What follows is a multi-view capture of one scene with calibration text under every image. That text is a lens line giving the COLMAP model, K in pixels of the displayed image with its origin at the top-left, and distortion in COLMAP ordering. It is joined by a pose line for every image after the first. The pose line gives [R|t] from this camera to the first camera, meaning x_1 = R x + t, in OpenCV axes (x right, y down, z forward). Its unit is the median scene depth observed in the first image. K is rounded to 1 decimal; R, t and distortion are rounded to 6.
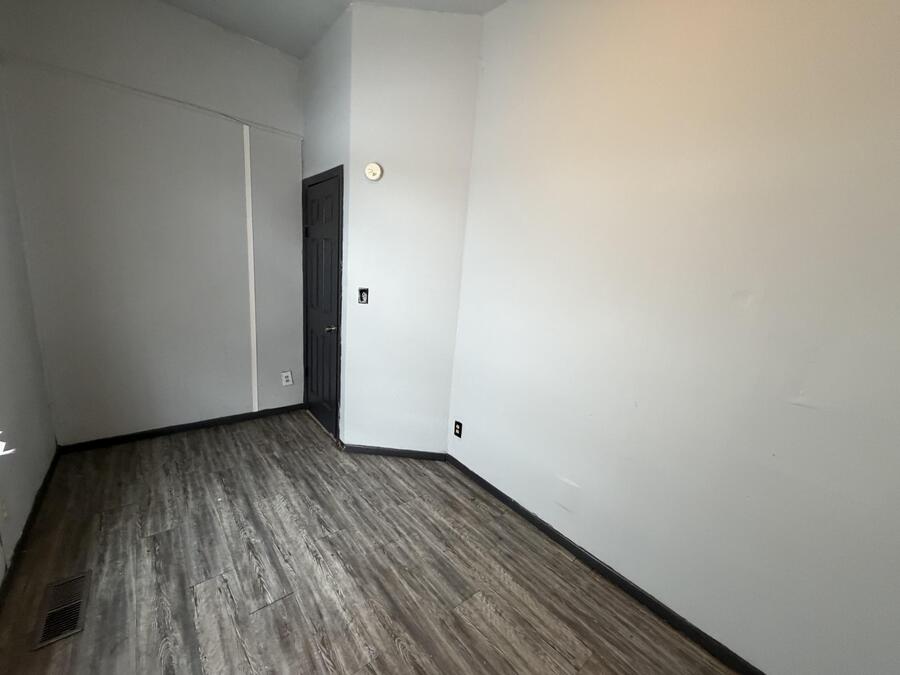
lens RADIAL K [[357.4, 0, 448.0], [0, 357.4, 336.9], [0, 0, 1]] dist [0.003373, 0.000169]
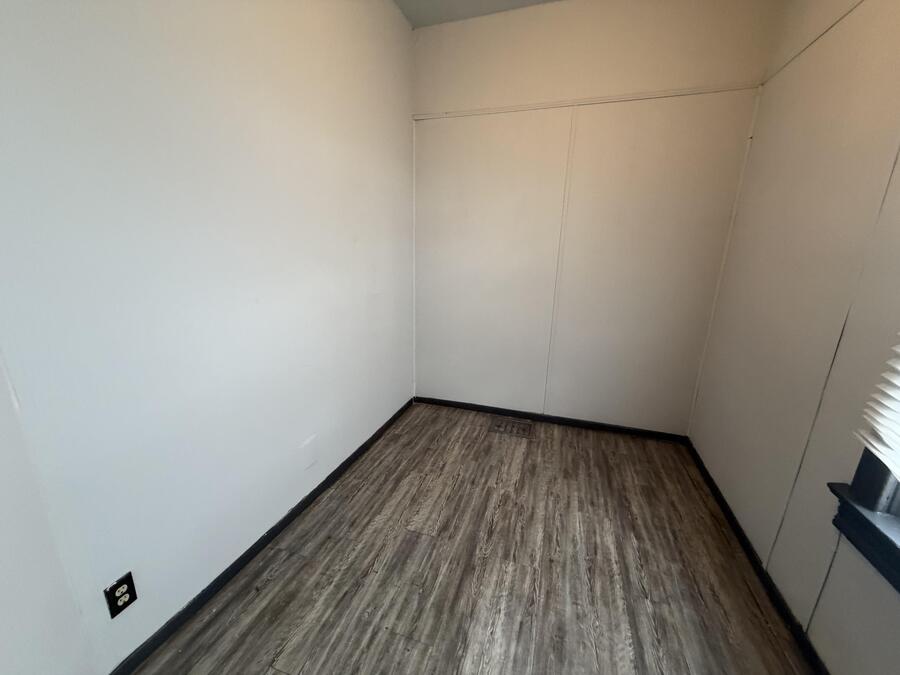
lens RADIAL K [[357.4, 0, 449.0], [0, 357.4, 342.8], [0, 0, 1]] dist [0.003373, 0.000169]
pose [[-0.523522, -0.303624, 0.796076, -0.697654], [0.096298, 0.907275, 0.409363, -0.259640], [-0.846553, 0.290972, -0.445740, 1.223871]]
